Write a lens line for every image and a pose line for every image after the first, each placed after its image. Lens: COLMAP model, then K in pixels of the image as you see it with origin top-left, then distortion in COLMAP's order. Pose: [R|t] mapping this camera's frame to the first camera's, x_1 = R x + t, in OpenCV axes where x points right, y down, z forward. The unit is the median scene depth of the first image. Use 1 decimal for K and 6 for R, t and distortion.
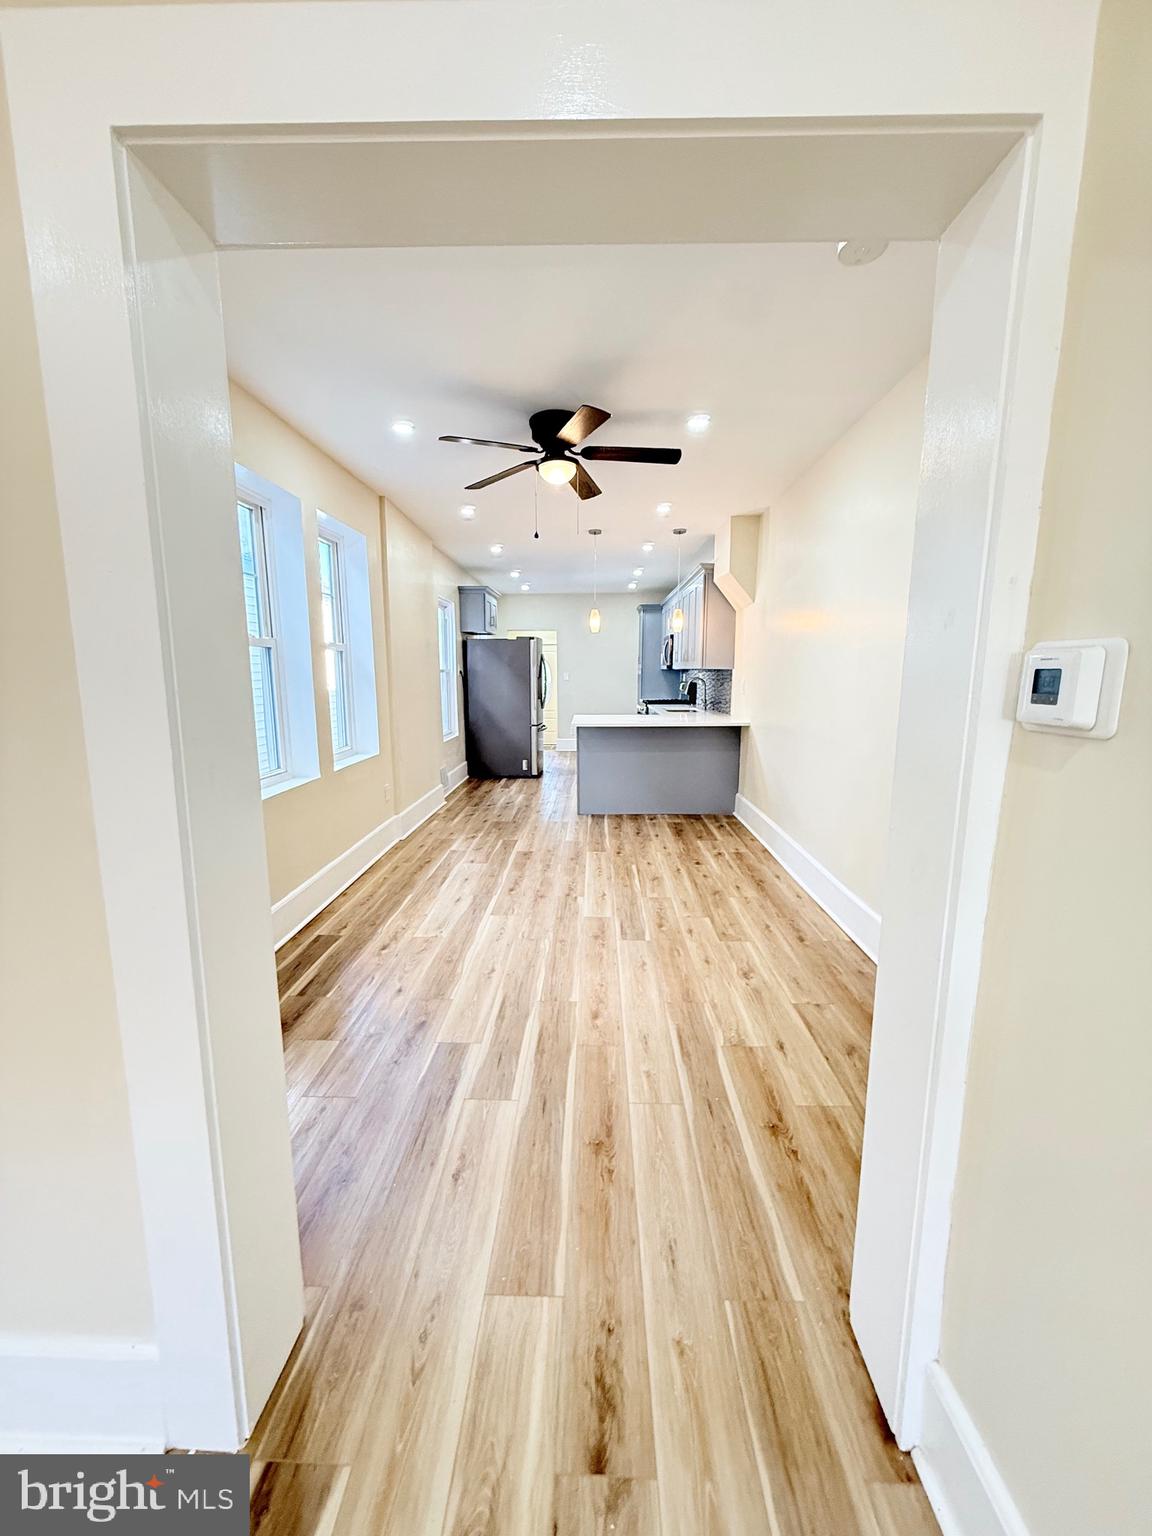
lens RADIAL K [[604.3, 0, 573.5], [0, 604.3, 762.2], [0, 0, 1]] dist [0.000356, -0.000433]
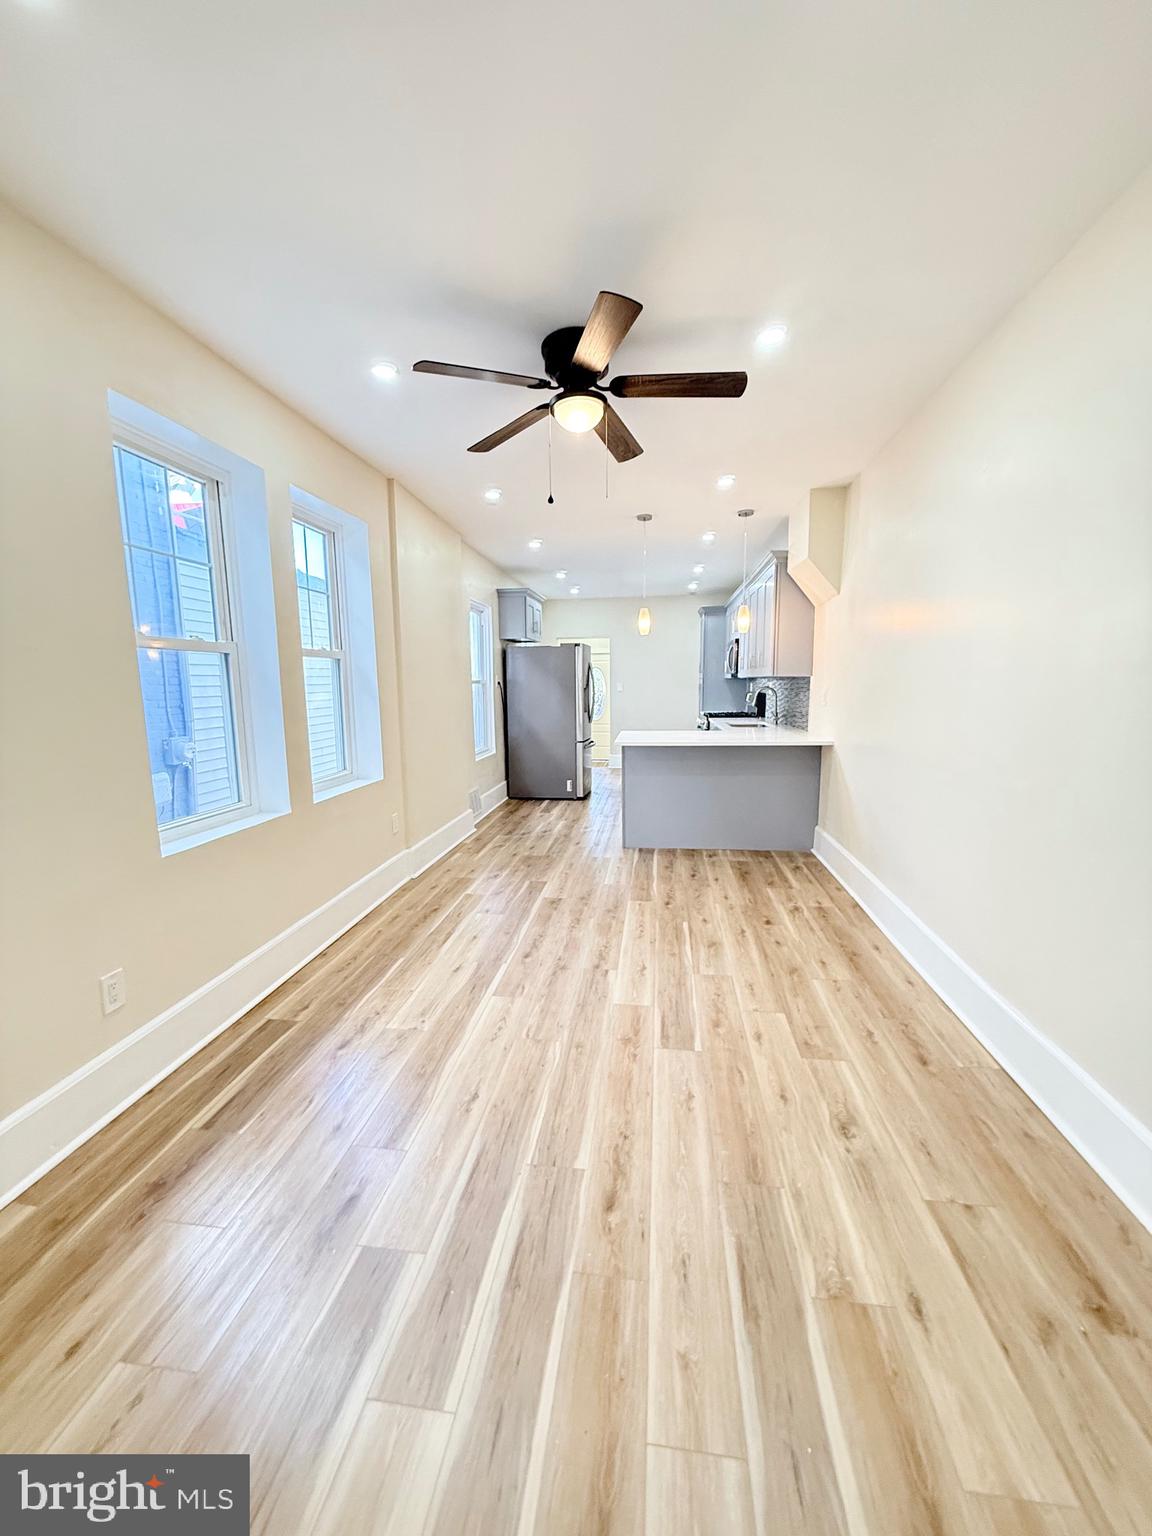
lens RADIAL K [[606.3, 0, 574.6], [0, 606.3, 764.8], [0, 0, 1]] dist [-0.000035, 0.000131]
pose [[0.994705, 0.004718, -0.102663, 0.040214], [-0.006239, 0.999875, -0.014502, -0.027705], [0.102582, 0.015066, 0.994610, 0.214020]]
